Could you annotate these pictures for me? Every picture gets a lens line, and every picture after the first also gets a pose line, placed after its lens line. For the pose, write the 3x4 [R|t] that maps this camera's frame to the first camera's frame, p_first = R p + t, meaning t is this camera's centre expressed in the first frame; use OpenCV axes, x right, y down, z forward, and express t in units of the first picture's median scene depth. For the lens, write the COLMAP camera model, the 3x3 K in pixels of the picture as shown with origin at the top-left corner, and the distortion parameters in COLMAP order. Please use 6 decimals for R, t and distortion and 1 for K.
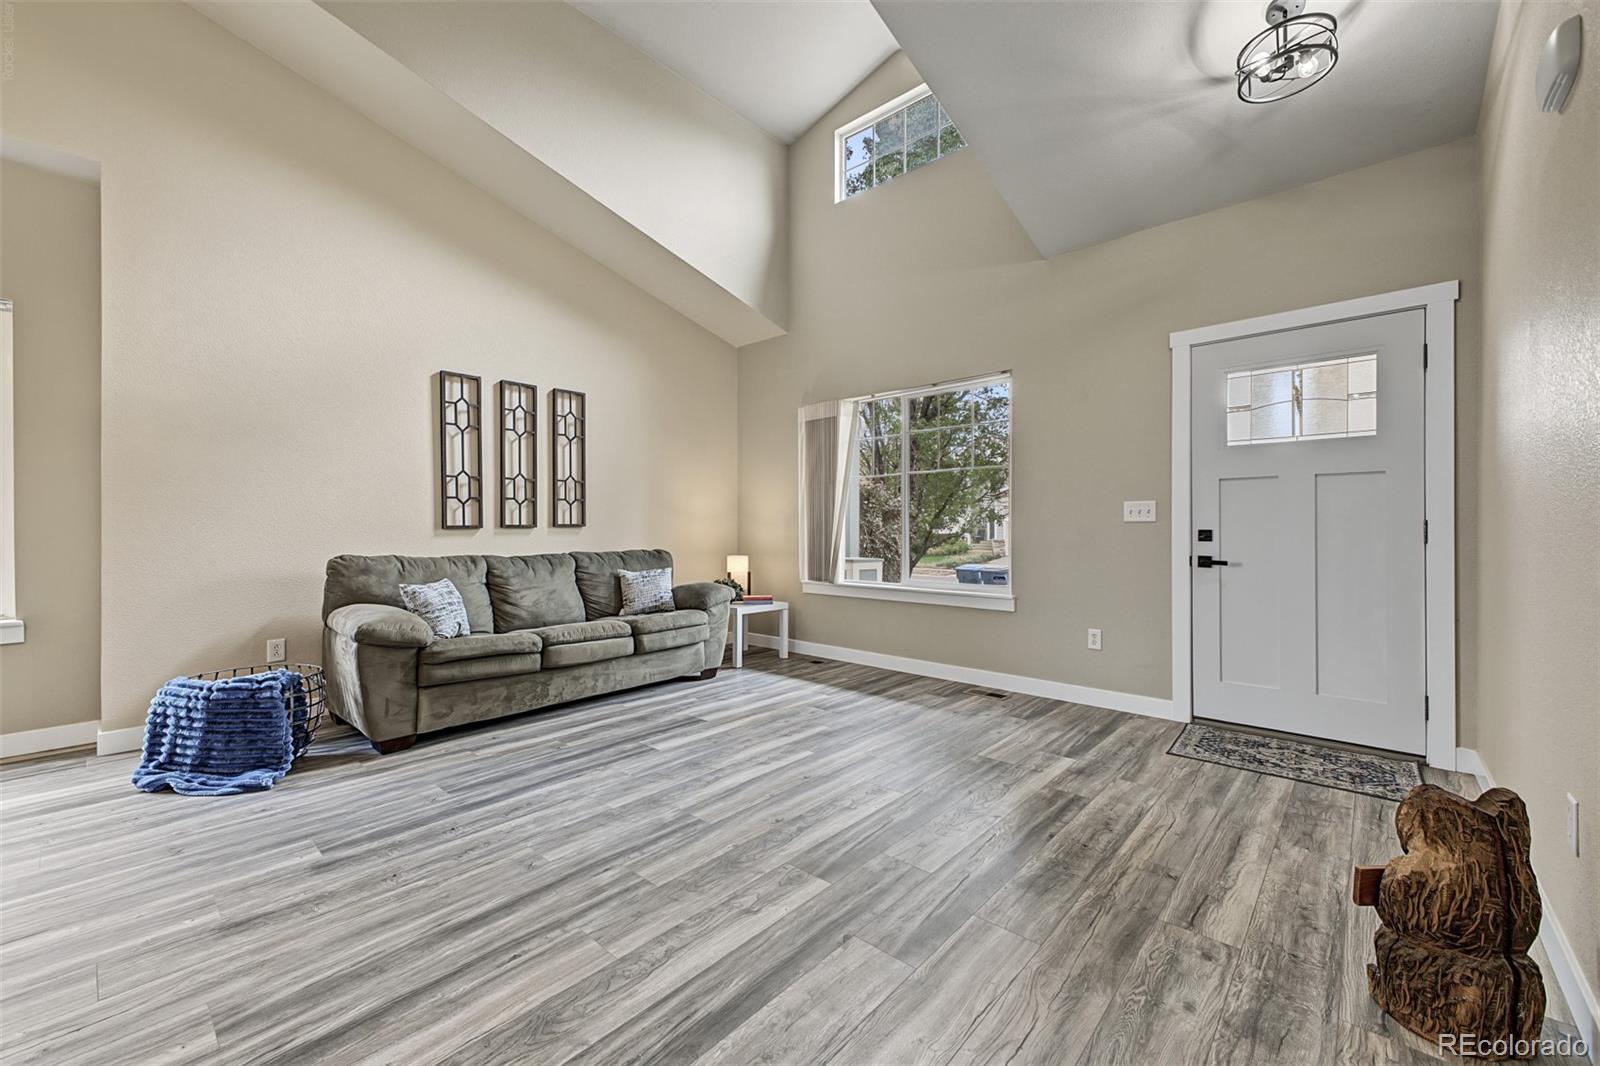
lens RADIAL K [[630.4, 0, 799.6], [0, 630.4, 526.7], [0, 0, 1]] dist [0.020861, -0.009463]
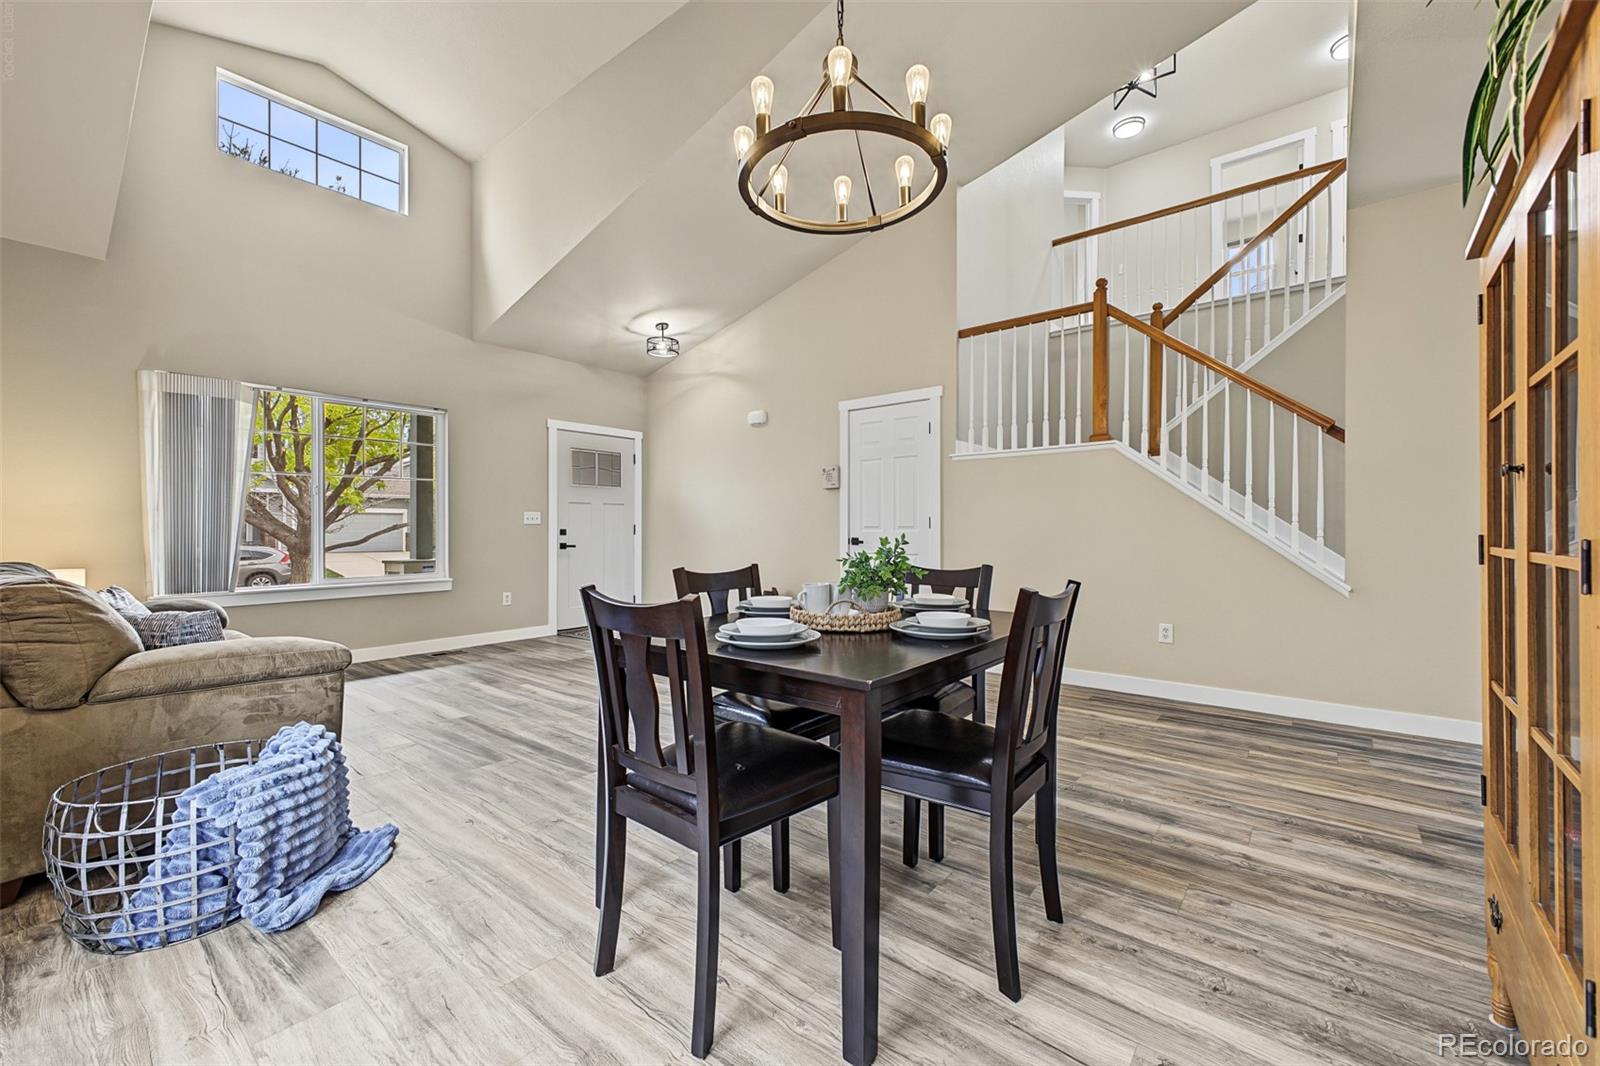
lens RADIAL K [[630.4, 0, 799.6], [0, 630.4, 526.7], [0, 0, 1]] dist [0.020861, -0.009463]
pose [[-0.030289, 0.000464, 0.999541, -1.408619], [-0.003634, 0.999993, -0.000575, -0.003998], [-0.999535, -0.003649, -0.030287, 0.409255]]
